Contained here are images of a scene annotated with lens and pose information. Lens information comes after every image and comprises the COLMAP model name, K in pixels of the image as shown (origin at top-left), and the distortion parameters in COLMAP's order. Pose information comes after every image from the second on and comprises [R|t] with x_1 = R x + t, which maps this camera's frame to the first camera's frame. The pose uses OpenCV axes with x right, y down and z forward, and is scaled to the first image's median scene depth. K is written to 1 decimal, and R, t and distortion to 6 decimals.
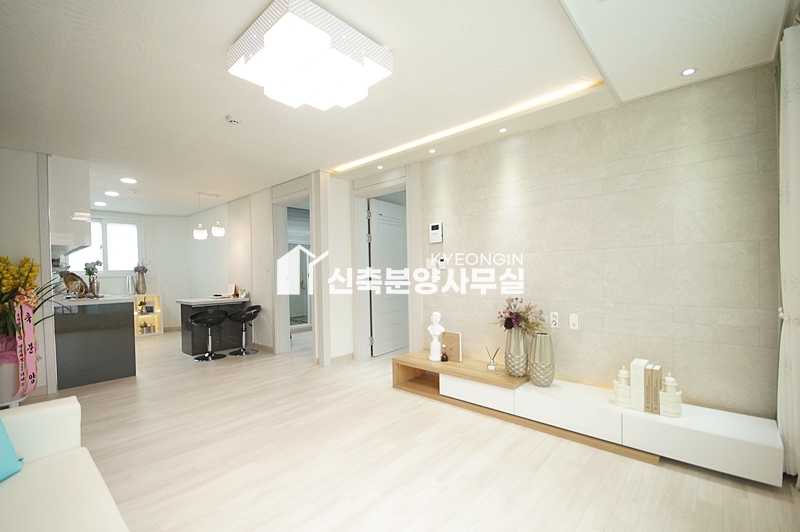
lens RADIAL K [[349.3, 0, 399.3], [0, 349.3, 278.3], [0, 0, 1]] dist [0.003214, 0.000188]
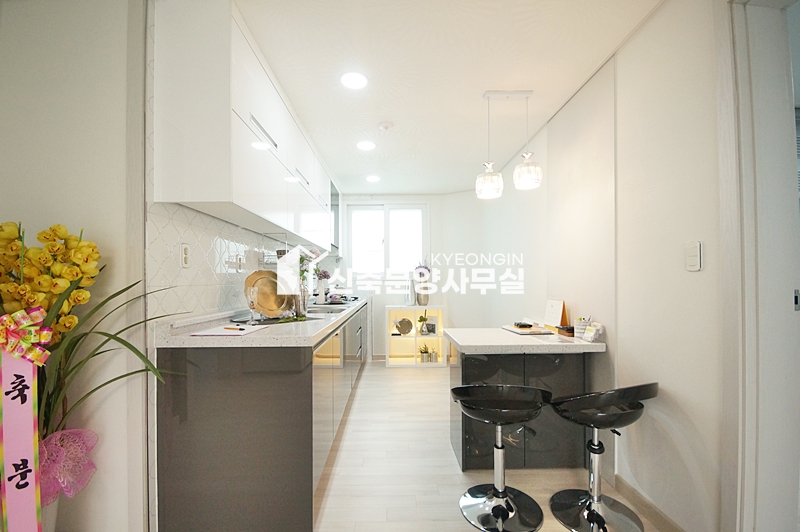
lens RADIAL K [[349.3, 0, 399.3], [0, 349.3, 278.3], [0, 0, 1]] dist [0.003214, 0.000188]
pose [[0.678088, 0.009756, -0.734916, -0.309013], [-0.021765, 0.999740, -0.006810, -0.004301], [0.734659, 0.020613, 0.678124, 0.596957]]
